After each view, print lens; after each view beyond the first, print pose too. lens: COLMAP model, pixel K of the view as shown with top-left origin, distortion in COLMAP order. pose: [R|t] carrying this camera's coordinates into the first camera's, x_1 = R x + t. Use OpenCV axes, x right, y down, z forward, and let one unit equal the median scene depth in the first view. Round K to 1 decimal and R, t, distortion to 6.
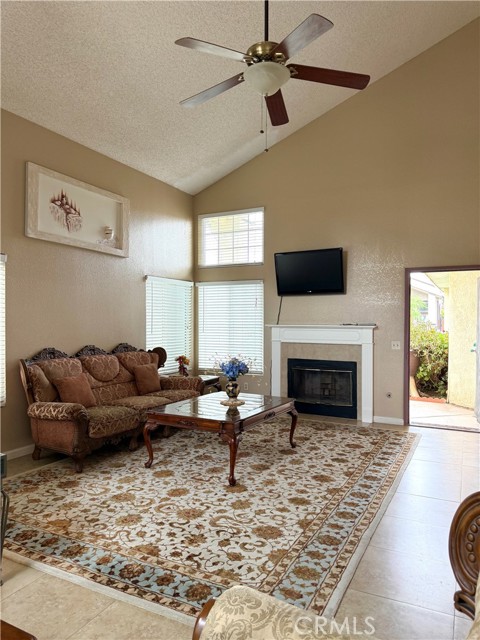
lens RADIAL K [[454.5, 0, 237.7], [0, 454.5, 320.6], [0, 0, 1]] dist [0.092566, -0.000036]
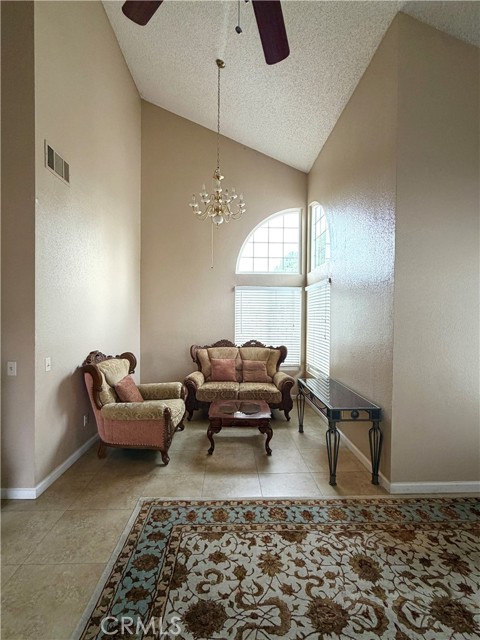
lens RADIAL K [[298.9, 0, 235.4], [0, 298.9, 318.4], [0, 0, 1]] dist [0.002419, 0.000190]
pose [[-0.875794, -0.013026, -0.482510, 0.278337], [-0.016332, 0.999863, 0.002651, -0.027557], [0.482409, 0.010202, -0.875886, 1.540125]]
